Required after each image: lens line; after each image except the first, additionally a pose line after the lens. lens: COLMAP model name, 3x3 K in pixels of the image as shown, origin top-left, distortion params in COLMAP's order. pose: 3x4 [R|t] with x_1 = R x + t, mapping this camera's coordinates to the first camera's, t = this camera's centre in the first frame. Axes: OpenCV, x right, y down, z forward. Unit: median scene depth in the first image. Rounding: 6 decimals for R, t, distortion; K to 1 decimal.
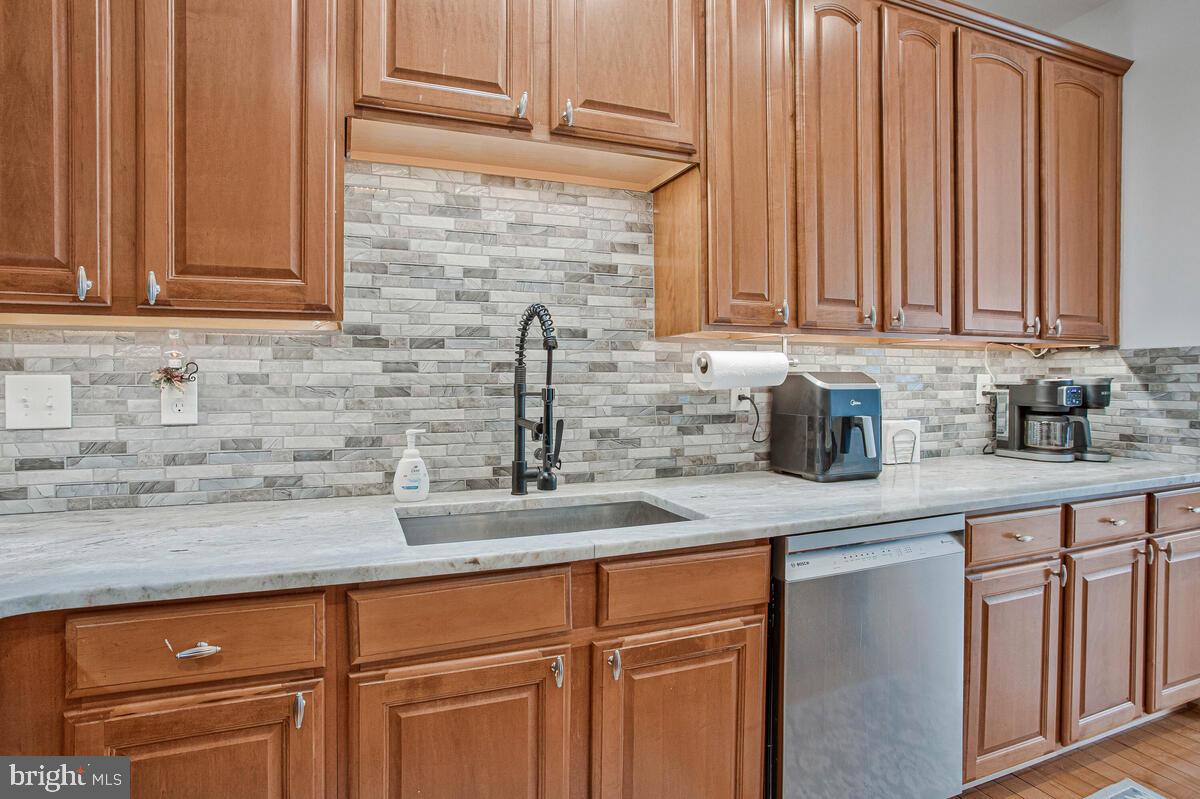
lens RADIAL K [[622.2, 0, 591.3], [0, 622.2, 389.3], [0, 0, 1]] dist [-0.061056, 0.017954]
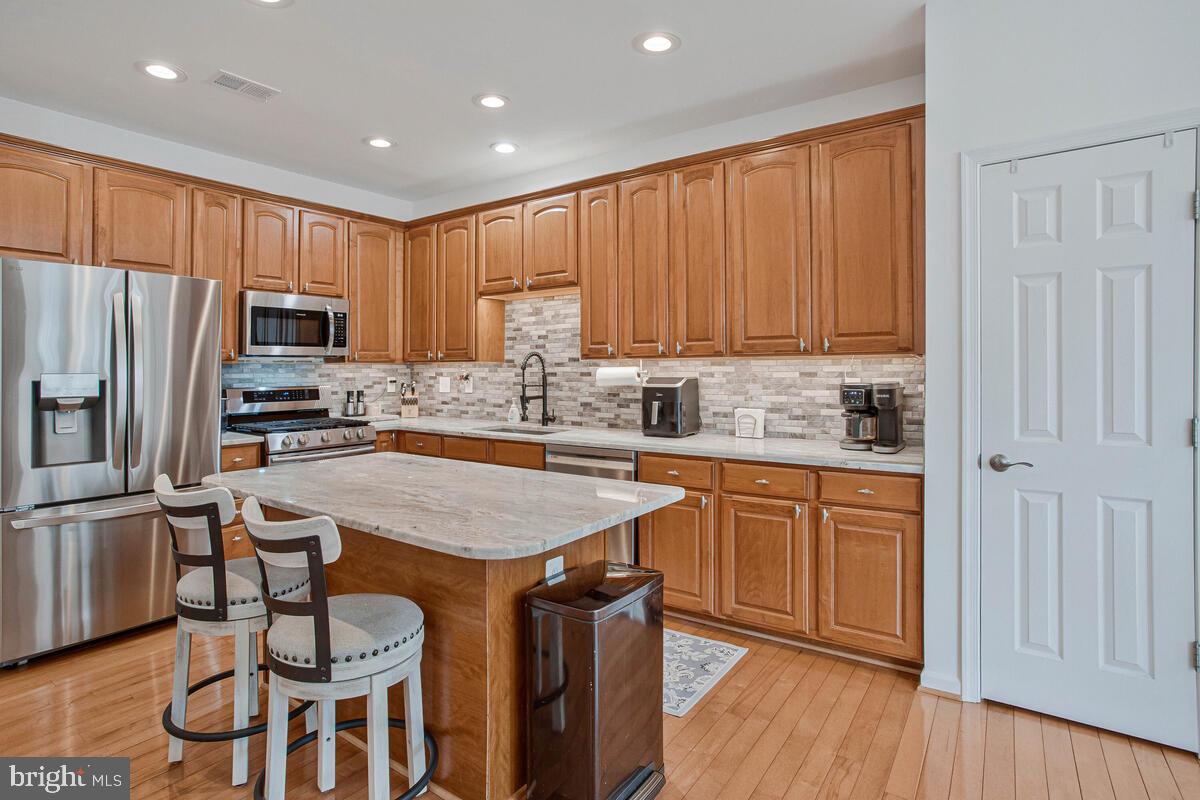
lens RADIAL K [[602.7, 0, 593.3], [0, 602.7, 357.7], [0, 0, 1]] dist [-0.064643, 0.024493]
pose [[0.555773, -0.013067, -0.831231, 2.078629], [-0.004217, 0.999819, -0.018537, -0.063348], [0.831323, 0.013808, 0.555617, -0.197694]]
